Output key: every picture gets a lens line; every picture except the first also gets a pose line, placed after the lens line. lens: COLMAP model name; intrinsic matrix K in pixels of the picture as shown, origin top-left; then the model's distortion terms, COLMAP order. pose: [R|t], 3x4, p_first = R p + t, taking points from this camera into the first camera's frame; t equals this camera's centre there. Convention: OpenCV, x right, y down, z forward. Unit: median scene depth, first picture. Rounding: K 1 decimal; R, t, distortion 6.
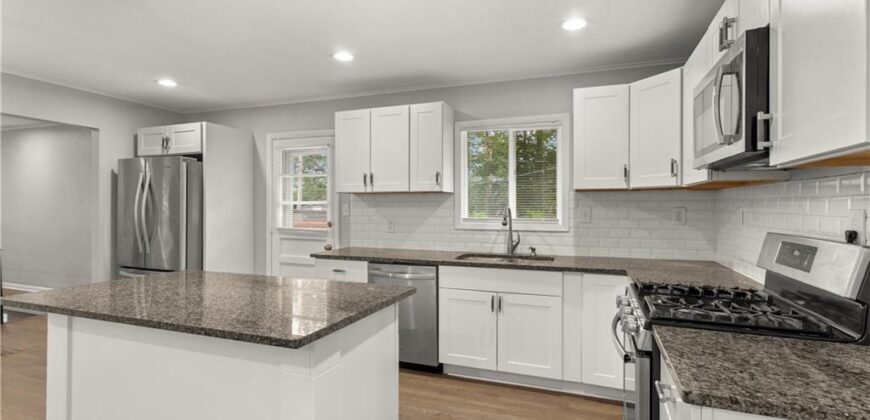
lens RADIAL K [[427.3, 0, 431.6], [0, 427.3, 204.7], [0, 0, 1]] dist [0.000264, -0.000222]
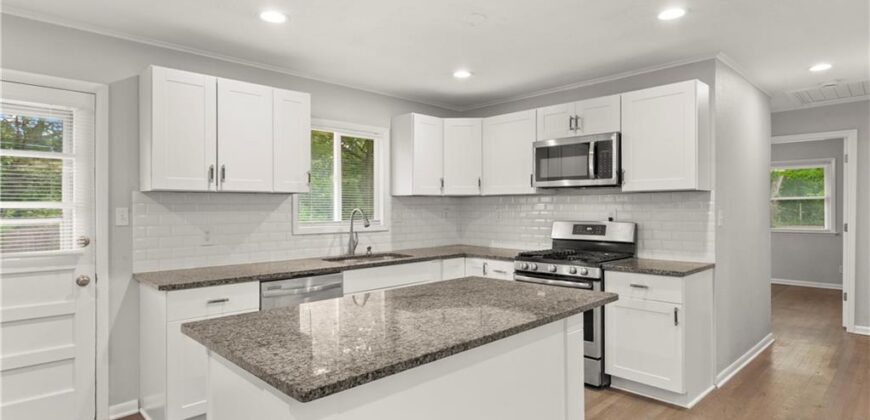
lens RADIAL K [[467.9, 0, 434.9], [0, 467.9, 207.9], [0, 0, 1]] dist [-0.001837, 0.000013]
pose [[0.408921, -0.001232, 0.912569, -0.783629], [0.006642, 0.999977, -0.001626, 0.004622], [-0.912546, 0.006726, 0.408920, 0.360727]]
